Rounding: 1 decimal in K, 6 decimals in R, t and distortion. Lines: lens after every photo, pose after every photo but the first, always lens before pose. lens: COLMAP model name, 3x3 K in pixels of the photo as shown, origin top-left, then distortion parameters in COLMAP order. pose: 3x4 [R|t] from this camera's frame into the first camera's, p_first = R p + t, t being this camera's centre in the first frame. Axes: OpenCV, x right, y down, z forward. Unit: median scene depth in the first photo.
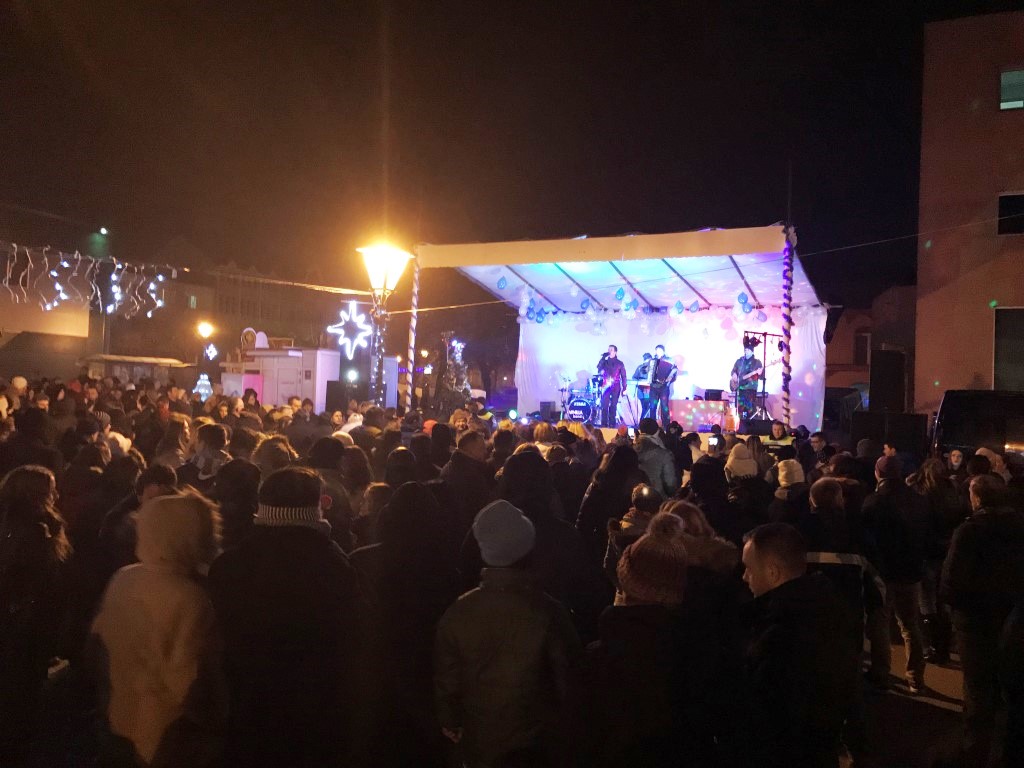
lens RADIAL K [[848.0, 0, 512.0], [0, 848.0, 384.0], [0, 0, 1]] dist [0.011620, -0.010988]
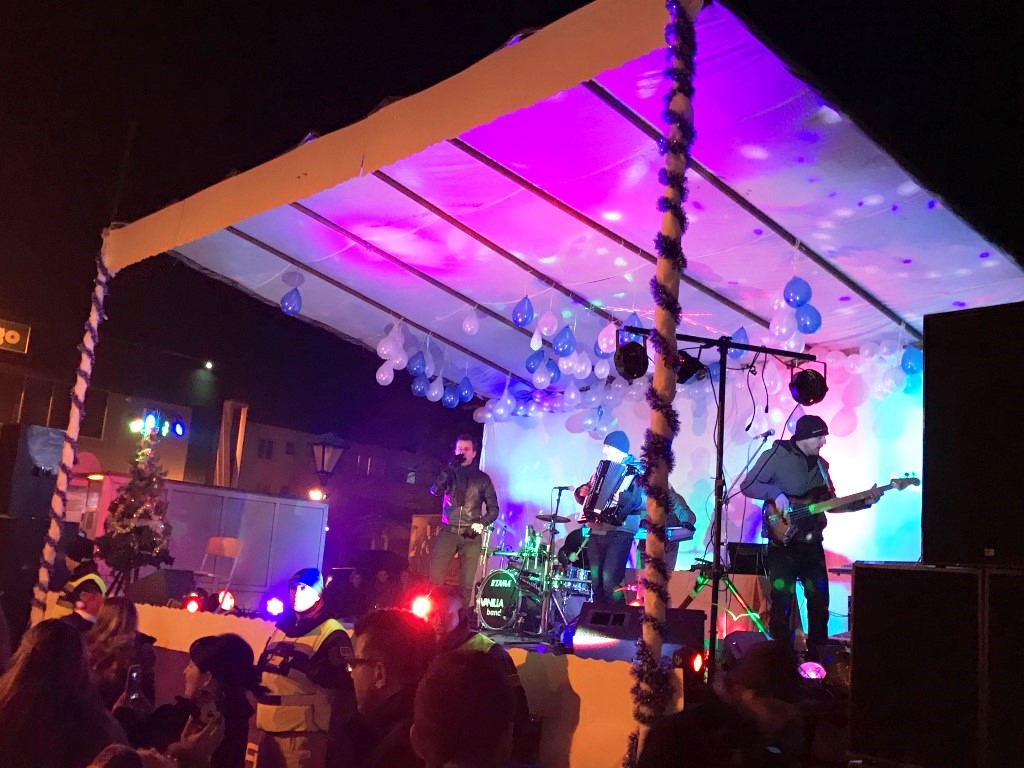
lens RADIAL K [[1113.8, 0, 512.0], [0, 1113.8, 384.0], [0, 0, 1]] dist [0.004435, 0.002147]
pose [[0.933177, -0.035290, -0.357679, 0.310117], [-0.034882, 0.981578, -0.187852, 0.032052], [0.357719, 0.187776, 0.914755, 0.486912]]
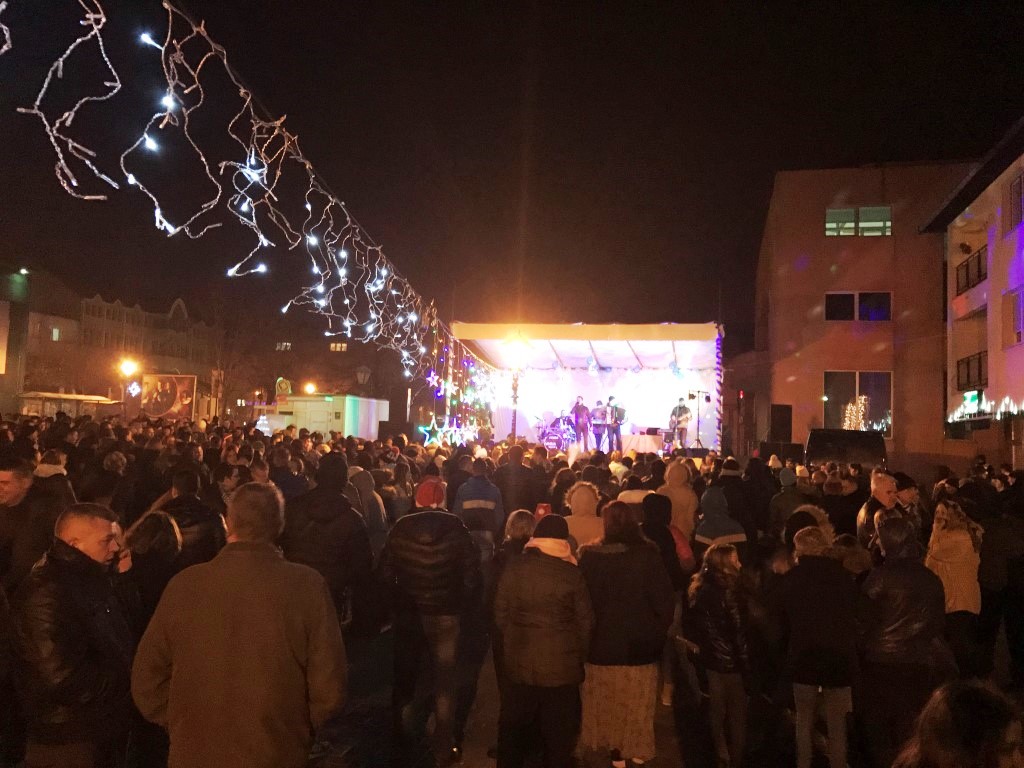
lens RADIAL K [[848.0, 0, 512.0], [0, 848.0, 384.0], [0, 0, 1]] dist [0.011620, -0.010988]
pose [[0.977095, 0.009324, 0.212597, -0.292793], [-0.001181, 0.999262, -0.038396, -0.011036], [-0.212798, 0.037265, 0.976385, -0.343151]]
